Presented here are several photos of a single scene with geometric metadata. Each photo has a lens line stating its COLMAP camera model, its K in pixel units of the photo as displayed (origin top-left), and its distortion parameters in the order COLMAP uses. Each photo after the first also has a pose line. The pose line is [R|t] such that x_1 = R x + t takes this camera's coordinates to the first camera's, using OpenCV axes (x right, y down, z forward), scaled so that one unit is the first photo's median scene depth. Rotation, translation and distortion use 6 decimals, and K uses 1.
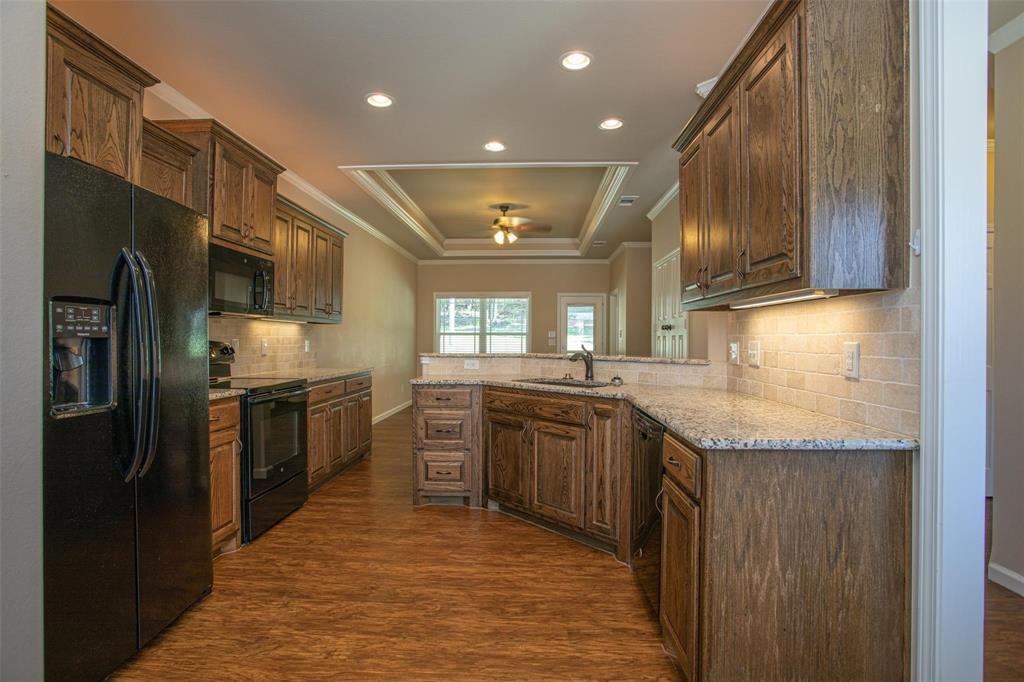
lens RADIAL K [[496.7, 0, 515.0], [0, 496.7, 341.3], [0, 0, 1]] dist [-0.070344, 0.030935]
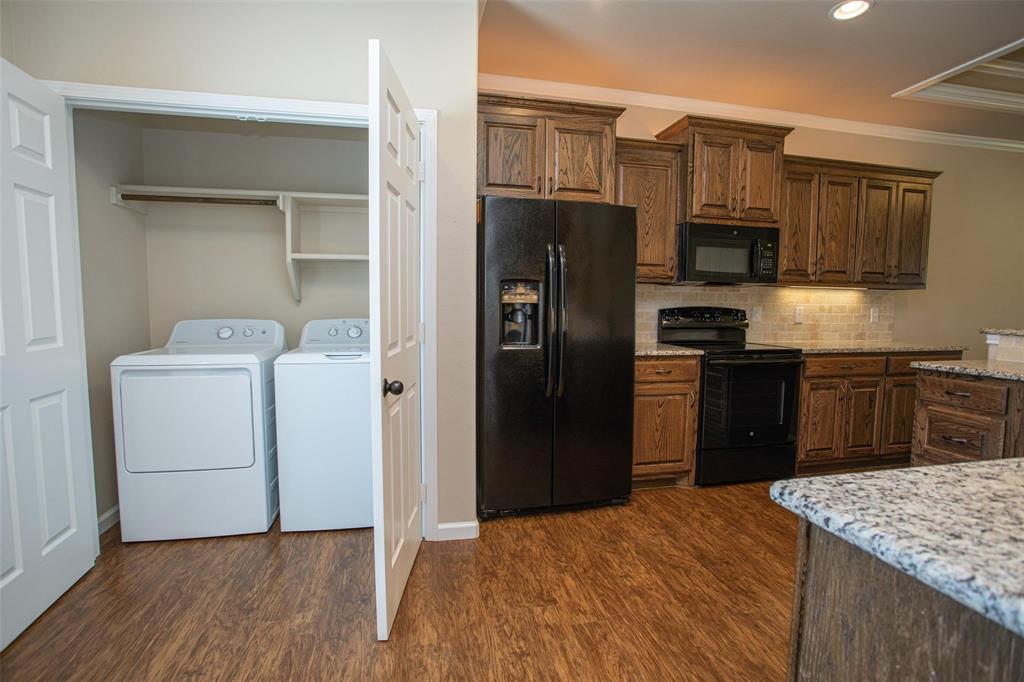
lens RADIAL K [[496.7, 0, 515.0], [0, 496.7, 341.3], [0, 0, 1]] dist [-0.070344, 0.030935]
pose [[0.264126, 0.071542, -0.961831, 0.419760], [-0.009945, 0.997394, 0.071456, 0.000376], [0.964437, -0.009308, 0.264149, 0.285769]]
